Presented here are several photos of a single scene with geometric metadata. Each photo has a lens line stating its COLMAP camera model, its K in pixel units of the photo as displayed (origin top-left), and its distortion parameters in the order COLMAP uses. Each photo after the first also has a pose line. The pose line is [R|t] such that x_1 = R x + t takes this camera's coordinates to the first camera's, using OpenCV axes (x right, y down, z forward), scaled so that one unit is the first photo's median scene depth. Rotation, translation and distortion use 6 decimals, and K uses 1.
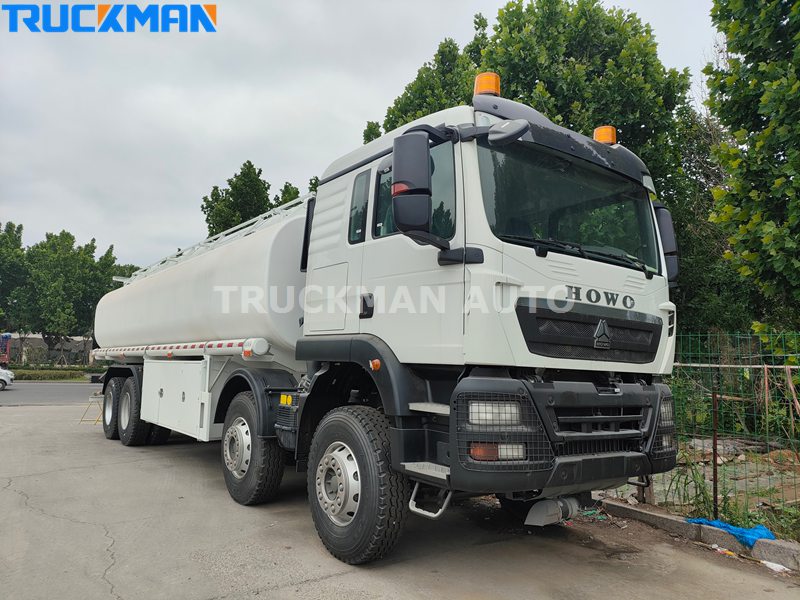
lens RADIAL K [[595.2, 0, 400.0], [0, 595.2, 300.0], [0, 0, 1]] dist [0.039339, -0.006966]
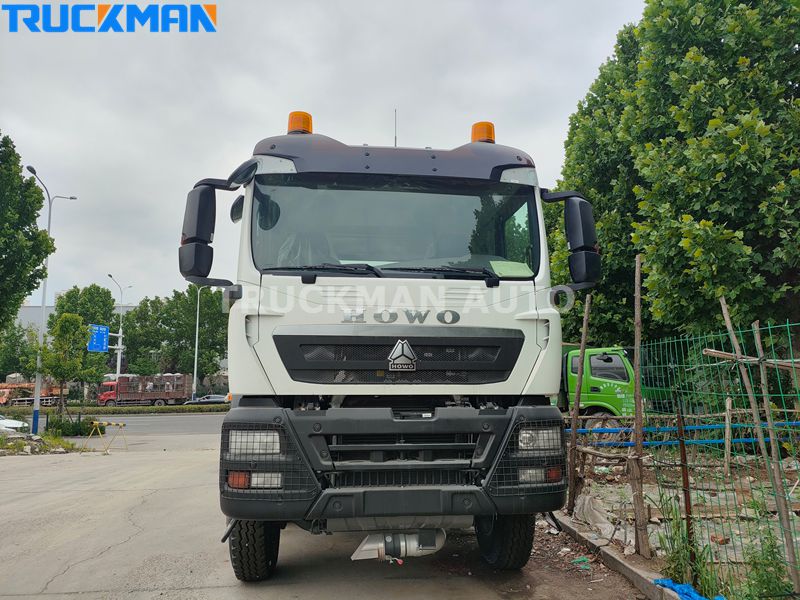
lens RADIAL K [[591.6, 0, 400.0], [0, 591.6, 300.0], [0, 0, 1]] dist [0.076683, -0.002494]
pose [[0.885037, -0.103680, -0.453828, 0.772439], [0.085781, 0.994511, -0.059916, 0.026371], [0.457549, 0.014098, 0.889073, 0.175807]]
